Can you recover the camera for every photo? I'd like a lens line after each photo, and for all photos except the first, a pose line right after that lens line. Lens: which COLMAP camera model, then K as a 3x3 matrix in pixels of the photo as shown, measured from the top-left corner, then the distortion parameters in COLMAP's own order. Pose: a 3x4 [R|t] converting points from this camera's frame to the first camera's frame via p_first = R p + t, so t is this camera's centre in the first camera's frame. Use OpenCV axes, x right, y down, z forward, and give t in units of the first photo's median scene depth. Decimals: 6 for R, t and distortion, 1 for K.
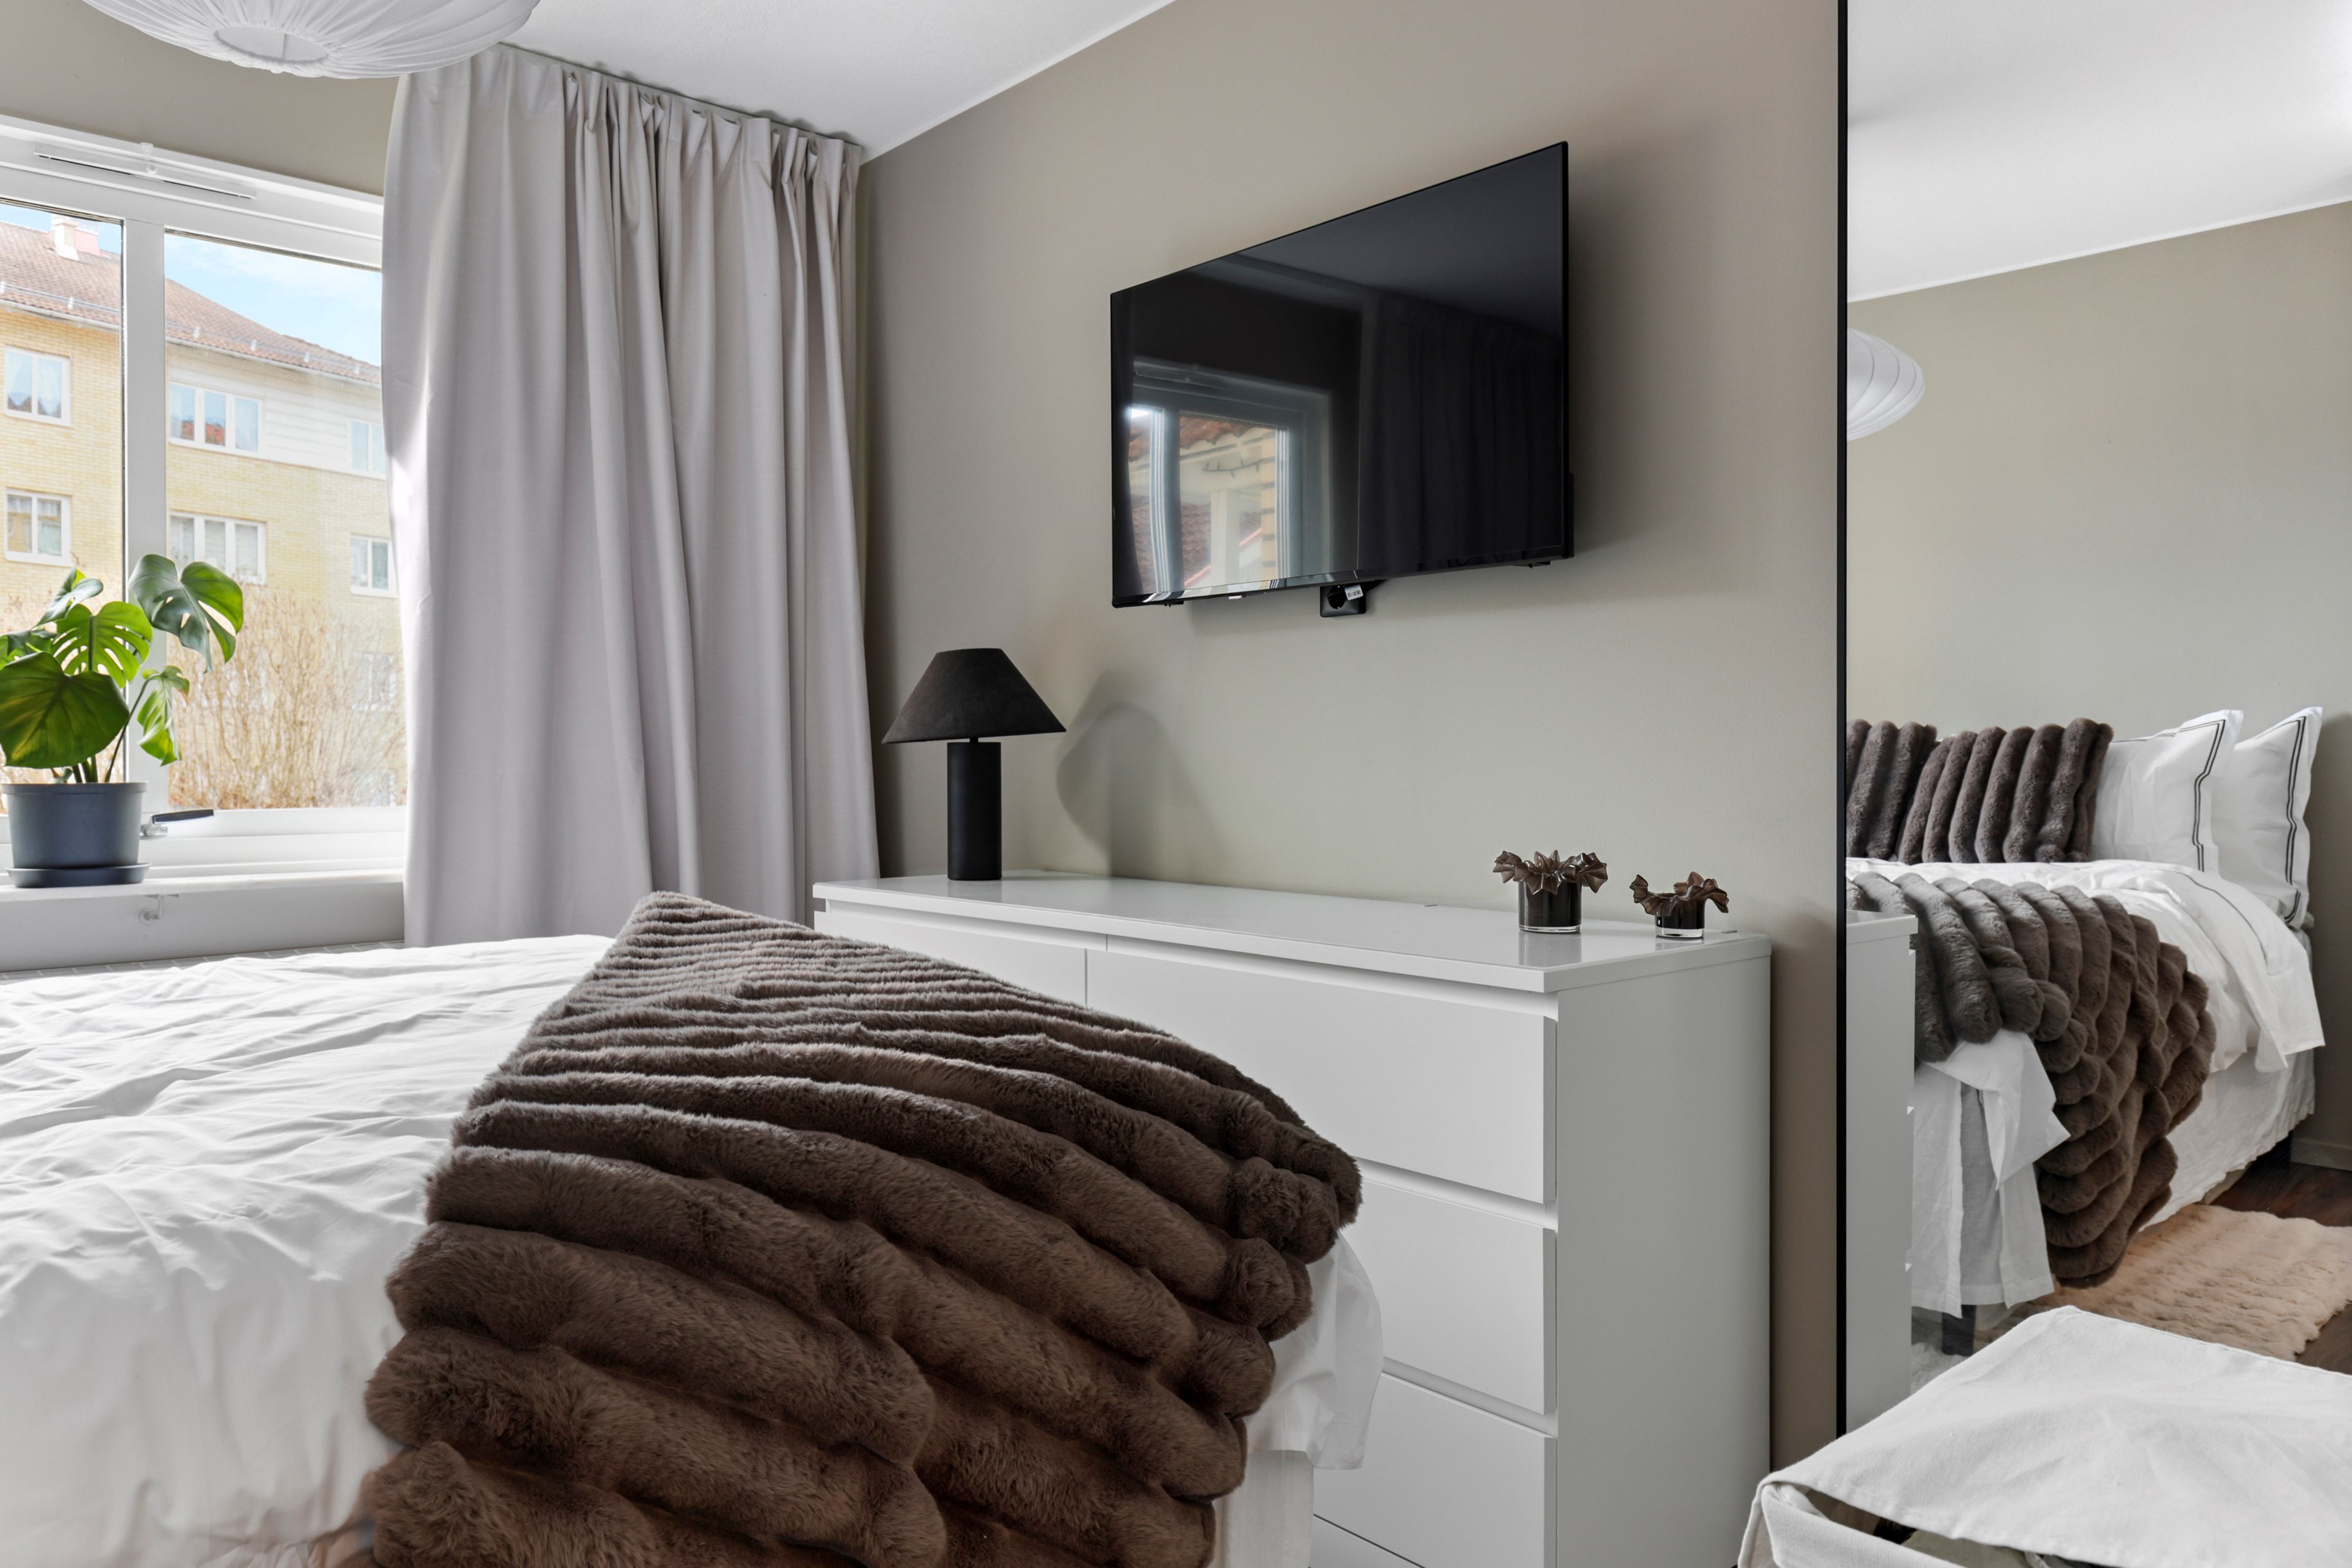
lens RADIAL K [[1645.5, 0, 1177.1], [0, 1645.5, 781.5], [0, 0, 1]] dist [0.009454, -0.007196]
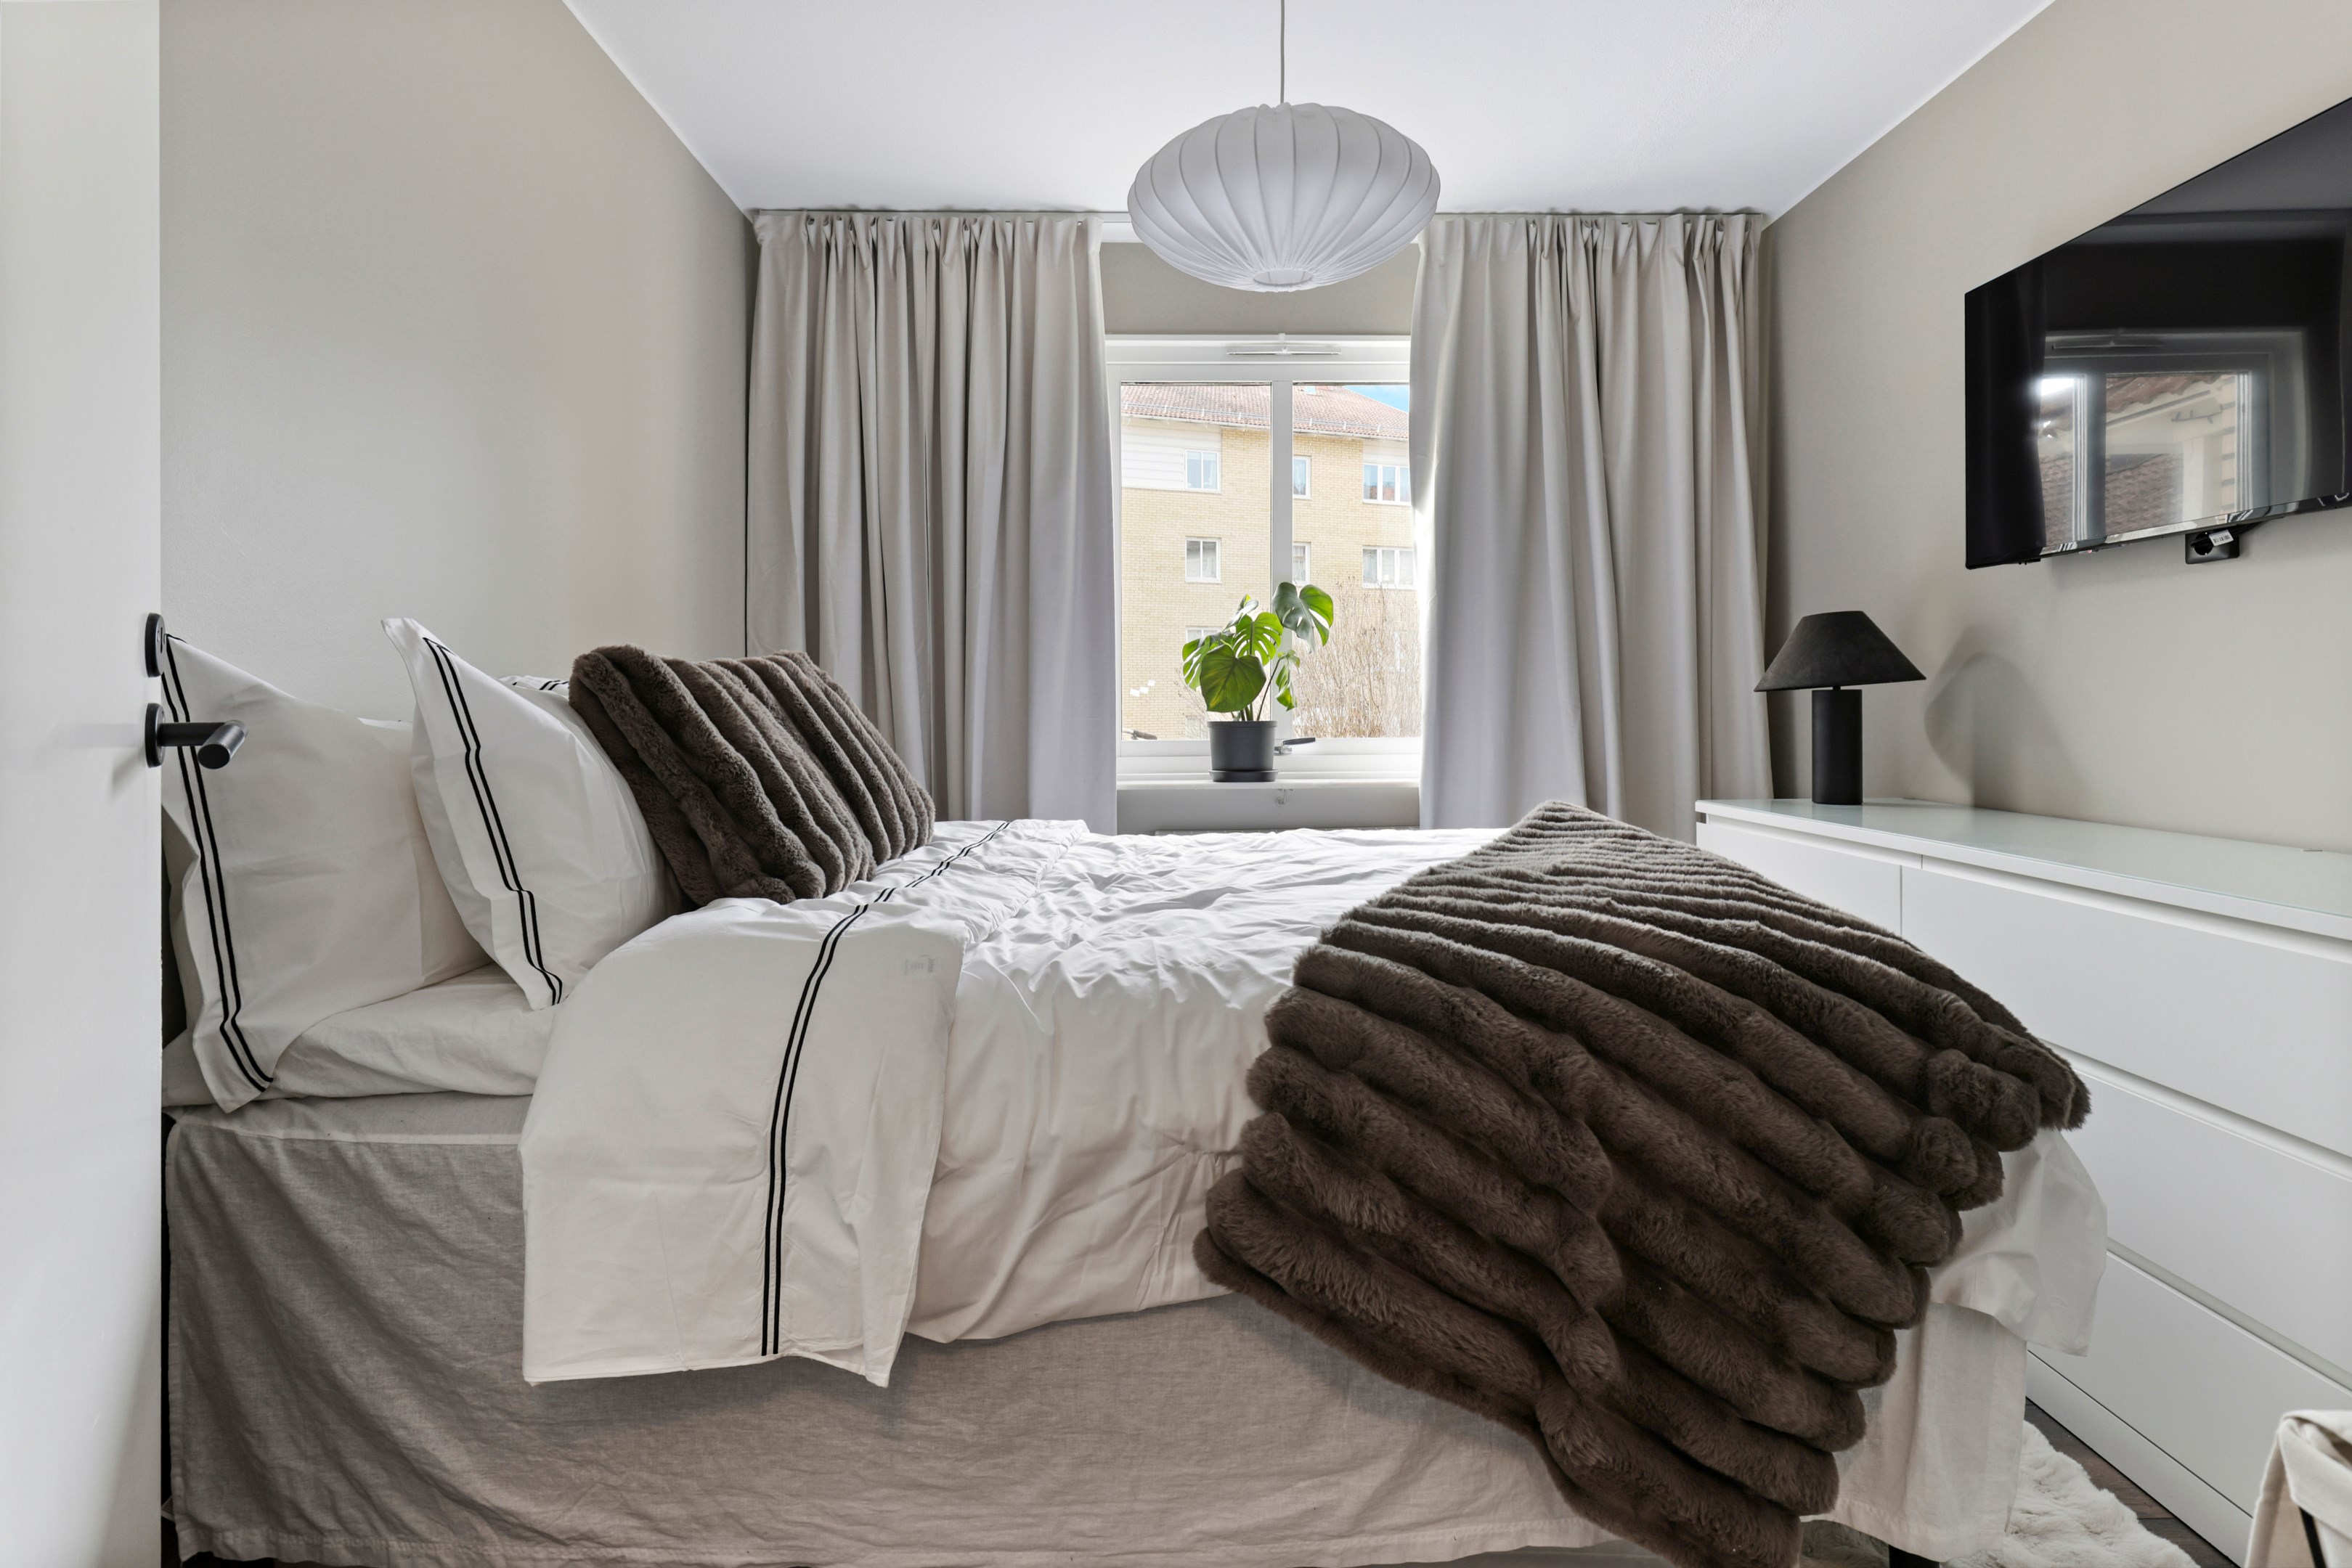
lens RADIAL K [[1242.3, 0, 1156.7], [0, 1242.3, 707.5], [0, 0, 1]] dist [0.010828, -0.003180]
pose [[0.750051, -0.003643, -0.661370, 0.201873], [-0.003862, 0.999944, -0.009888, 0.000248], [0.661369, 0.009970, 0.749995, -0.024097]]
